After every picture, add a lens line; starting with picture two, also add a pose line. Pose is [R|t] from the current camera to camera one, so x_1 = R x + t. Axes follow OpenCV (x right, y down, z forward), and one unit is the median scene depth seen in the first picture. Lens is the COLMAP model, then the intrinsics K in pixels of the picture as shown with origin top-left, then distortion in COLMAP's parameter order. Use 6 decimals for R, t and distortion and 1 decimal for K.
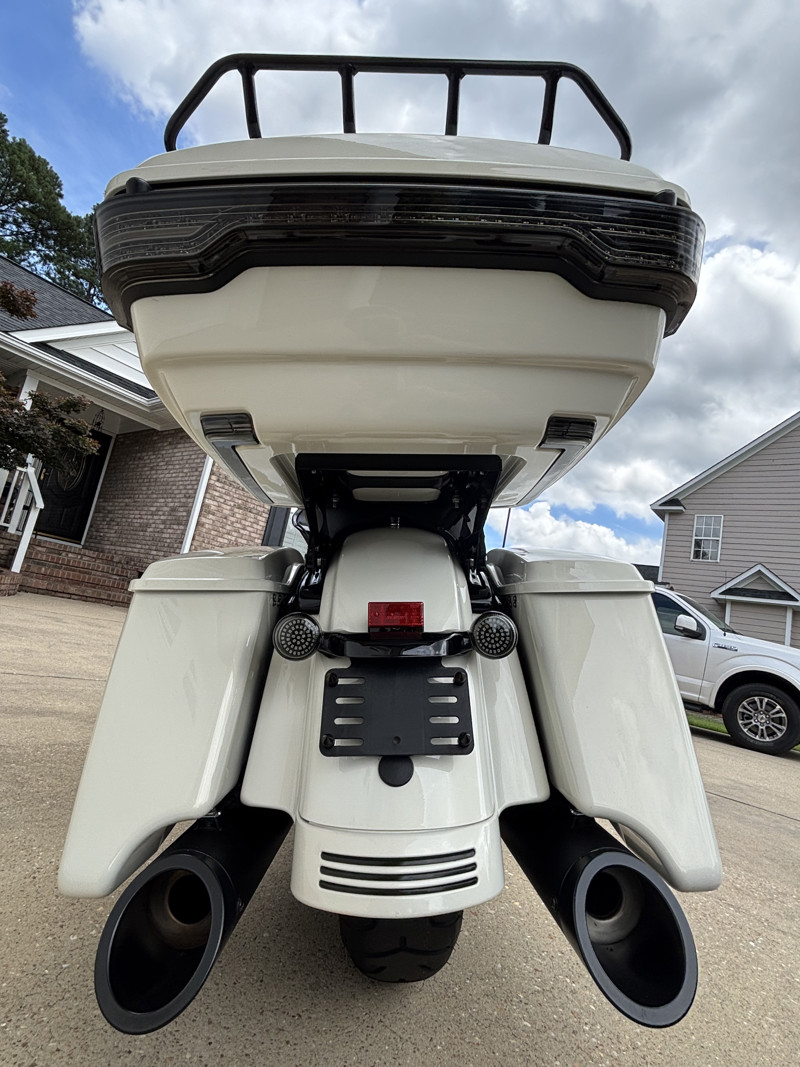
lens RADIAL K [[544.3, 0, 398.2], [0, 544.3, 539.2], [0, 0, 1]] dist [-0.001571, 0.003099]
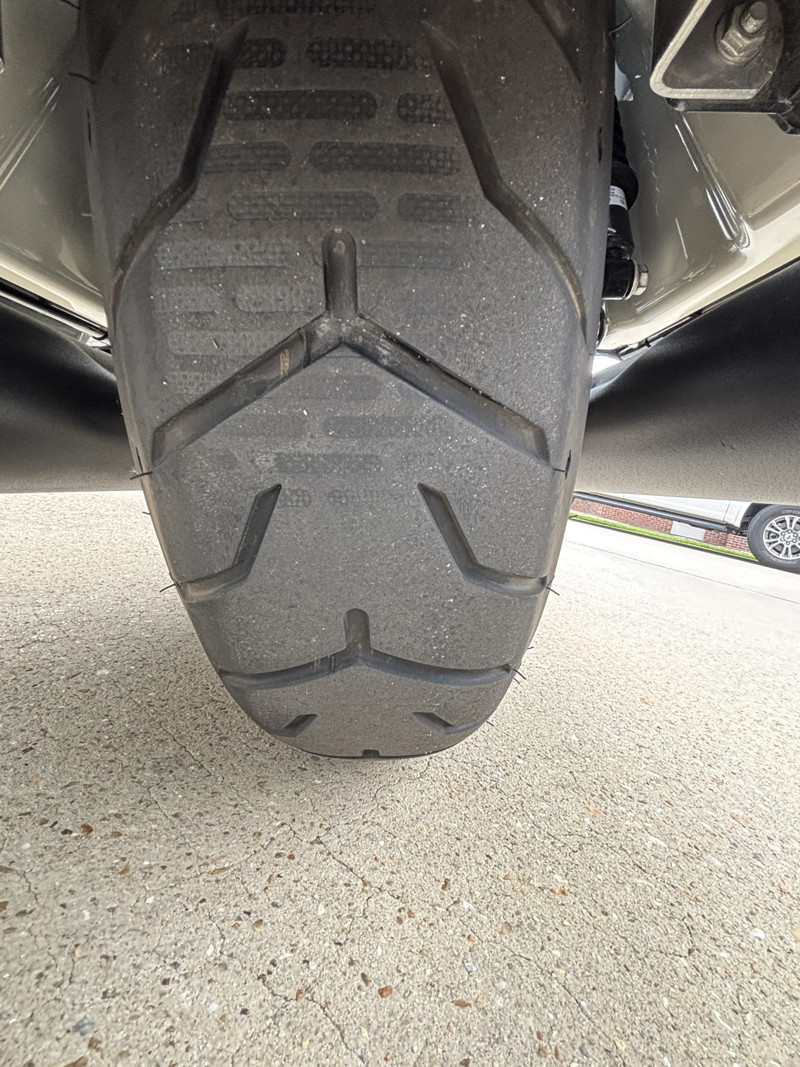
lens RADIAL K [[544.3, 0, 401.9], [0, 544.3, 529.9], [0, 0, 1]] dist [-0.001571, 0.003099]
pose [[0.999878, 0.009502, -0.012417, 0.027334], [-0.005799, 0.962882, 0.269860, 0.492601], [0.014521, -0.269755, 0.962820, 0.598072]]
